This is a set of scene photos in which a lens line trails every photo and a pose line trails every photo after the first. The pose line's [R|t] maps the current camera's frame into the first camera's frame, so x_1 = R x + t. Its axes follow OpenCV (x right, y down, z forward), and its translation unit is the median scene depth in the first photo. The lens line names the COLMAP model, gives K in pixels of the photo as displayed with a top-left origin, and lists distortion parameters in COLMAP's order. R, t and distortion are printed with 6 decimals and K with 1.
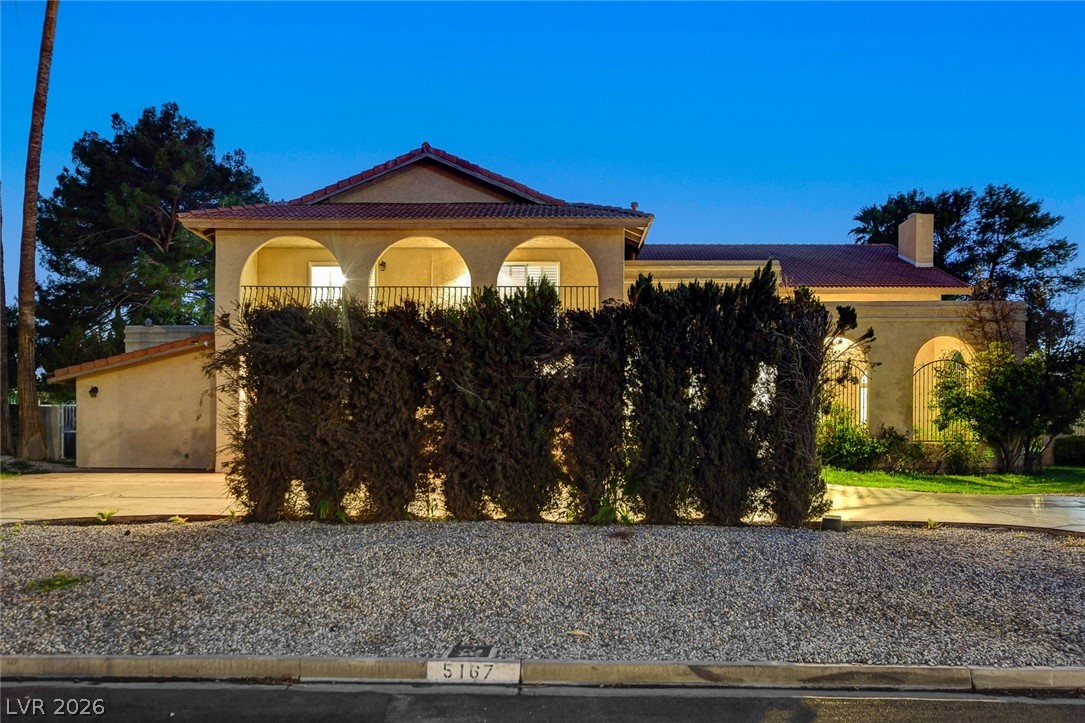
lens RADIAL K [[834.9, 0, 541.4], [0, 834.9, 358.6], [0, 0, 1]] dist [0.011487, 0.004629]
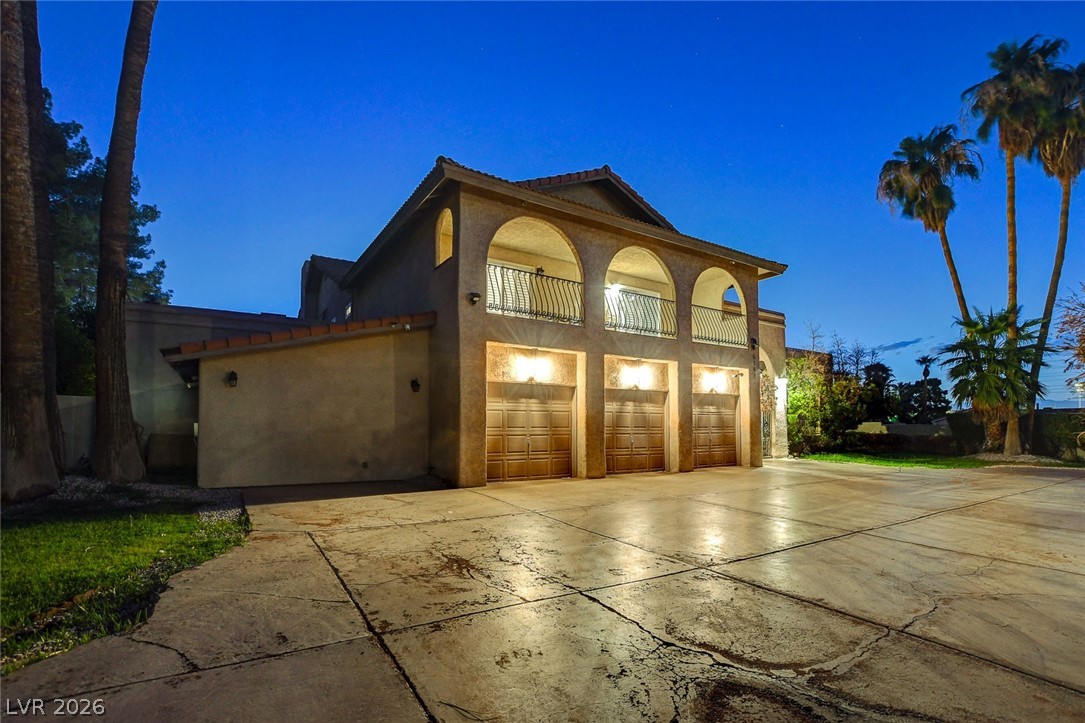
lens RADIAL K [[490.3, 0, 546.6], [0, 490.3, 367.1], [0, 0, 1]] dist [-0.021475, -0.000603]
pose [[0.842117, 0.064385, 0.535438, -0.531518], [-0.050565, 0.997901, -0.040469, 0.032907], [-0.536920, 0.007006, 0.843604, 0.514159]]
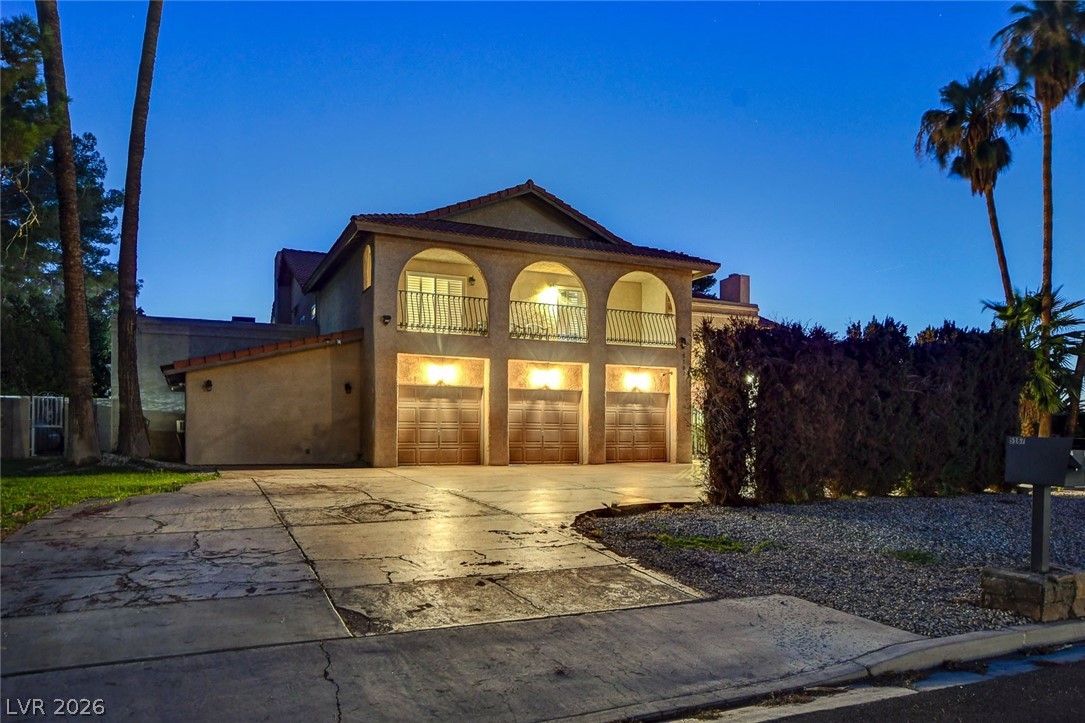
lens RADIAL K [[702.8, 0, 538.6], [0, 702.8, 354.7], [0, 0, 1]] dist [0.000591, 0.003804]
pose [[0.905524, 0.049104, 0.421444, -0.533375], [-0.042088, 0.998777, -0.025940, 0.009437], [-0.422202, 0.005752, 0.906483, 0.111367]]
